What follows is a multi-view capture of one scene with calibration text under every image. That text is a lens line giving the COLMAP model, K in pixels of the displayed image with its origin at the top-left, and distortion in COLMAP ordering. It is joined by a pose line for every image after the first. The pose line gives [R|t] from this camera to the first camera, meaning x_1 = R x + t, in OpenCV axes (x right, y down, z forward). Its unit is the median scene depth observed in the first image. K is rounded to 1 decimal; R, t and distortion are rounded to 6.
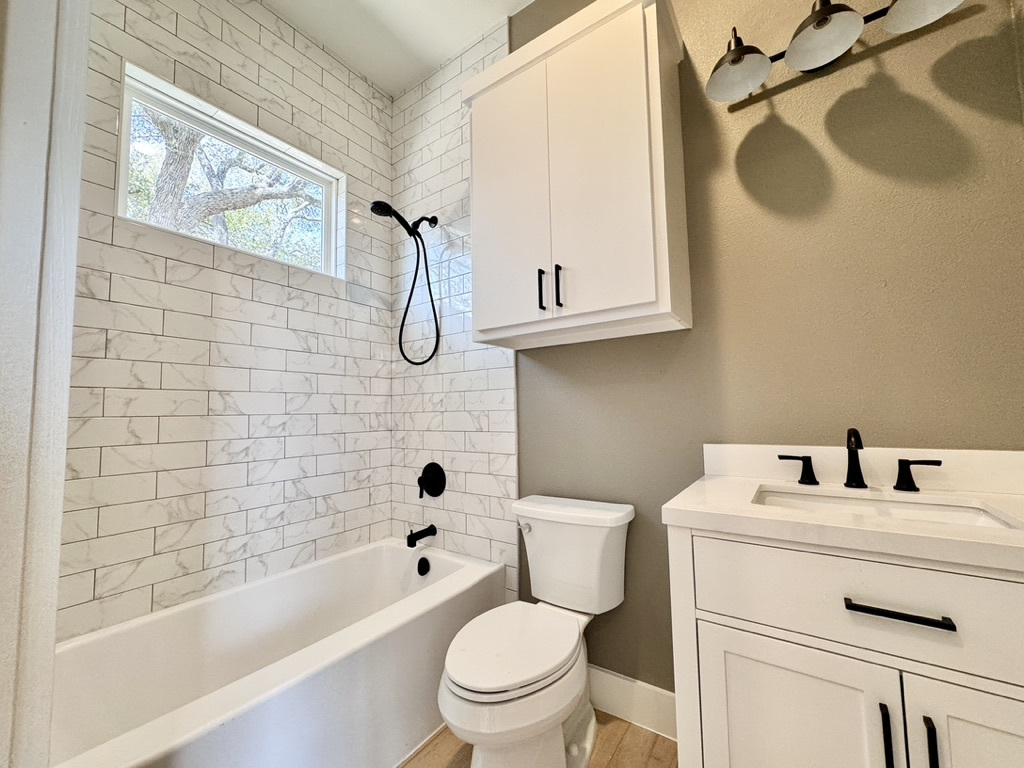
lens RADIAL K [[407.1, 0, 511.6], [0, 407.1, 379.7], [0, 0, 1]] dist [-0.002691, 0.000937]
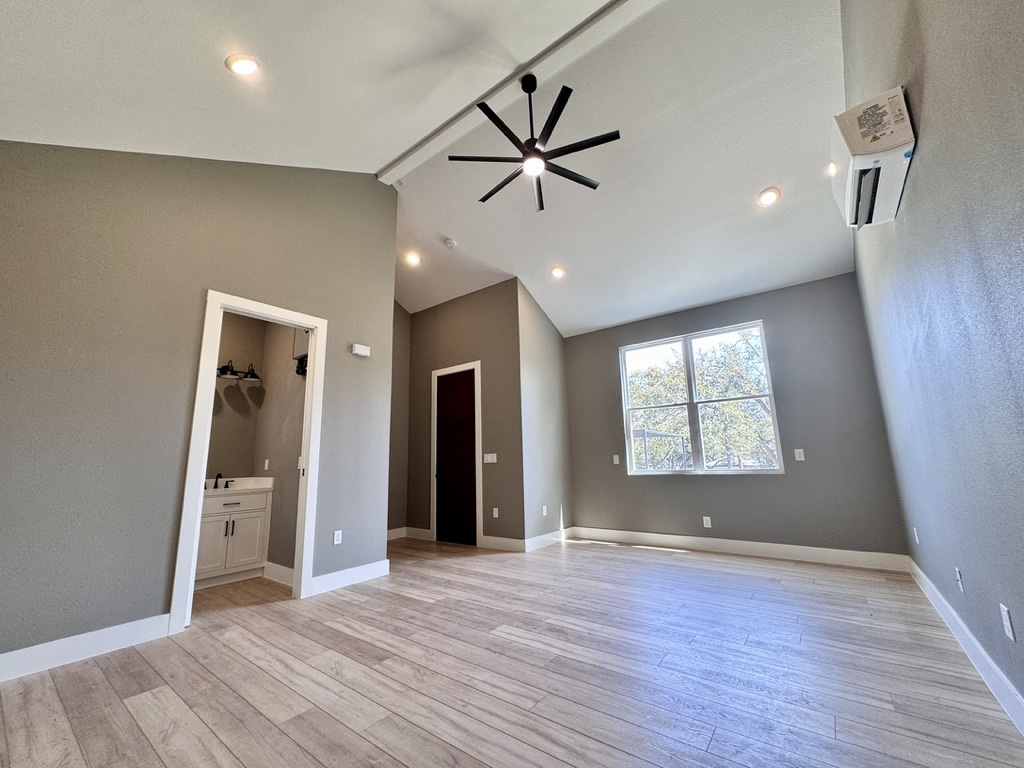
lens RADIAL K [[407.1, 0, 509.3], [0, 407.1, 383.8], [0, 0, 1]] dist [-0.002691, 0.000937]
pose [[0.059829, 0.200173, 0.977932, -1.643387], [-0.051291, 0.979009, -0.197256, -0.055814], [-0.996890, -0.038357, 0.068840, -1.120997]]
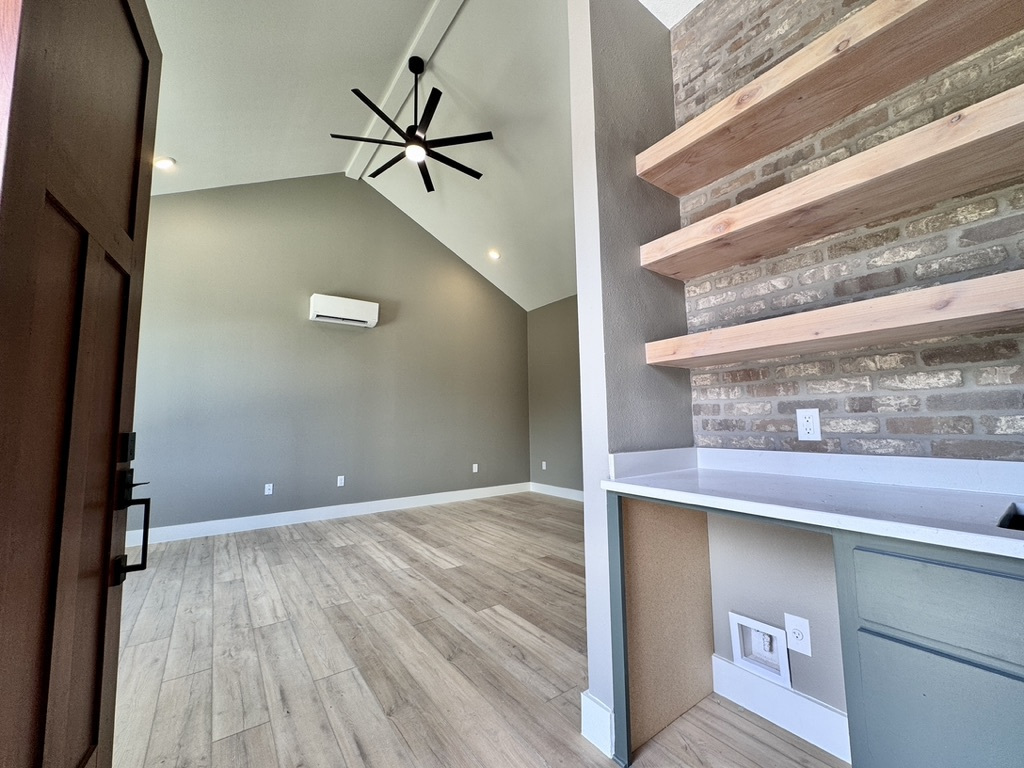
lens RADIAL K [[407.1, 0, 510.9], [0, 407.1, 383.8], [0, 0, 1]] dist [-0.002691, 0.000937]
pose [[-0.336724, -0.066385, -0.939260, 1.245958], [0.091617, 0.990469, -0.102849, -0.040083], [0.937136, -0.120684, -0.327432, -0.228190]]
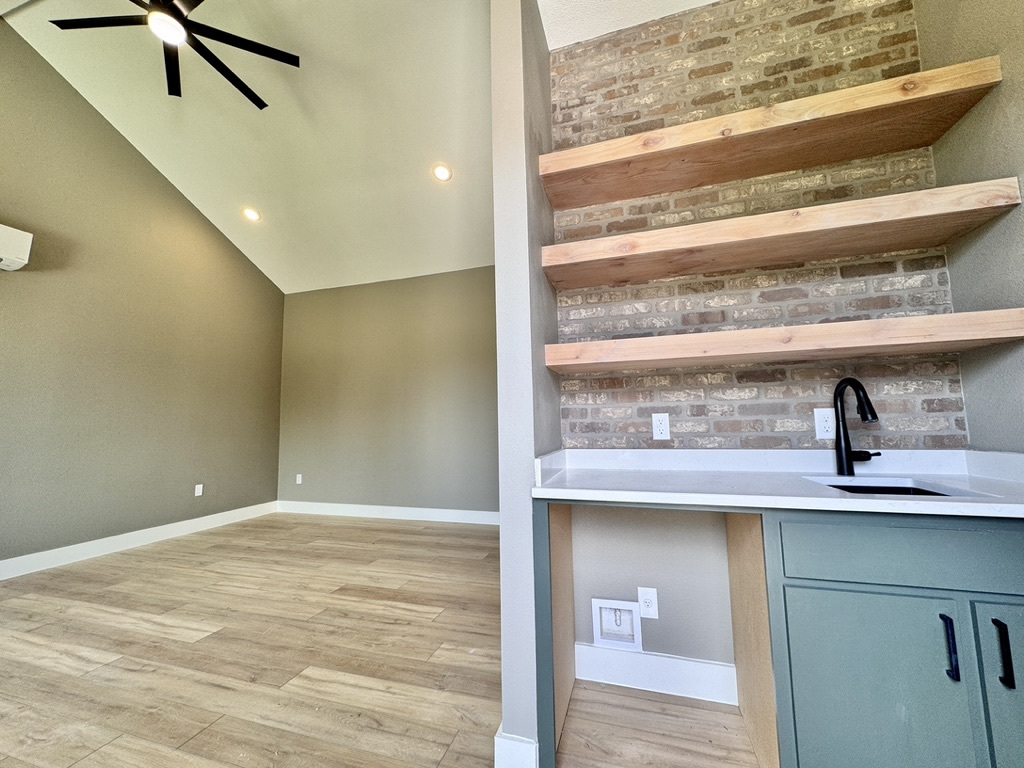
lens RADIAL K [[407.1, 0, 510.4], [0, 407.1, 384.0], [0, 0, 1]] dist [-0.002691, 0.000937]
pose [[0.294782, -0.080031, -0.952207, 1.137632], [0.084979, 0.994734, -0.057298, -0.061899], [0.951779, -0.064027, 0.300030, -0.540001]]
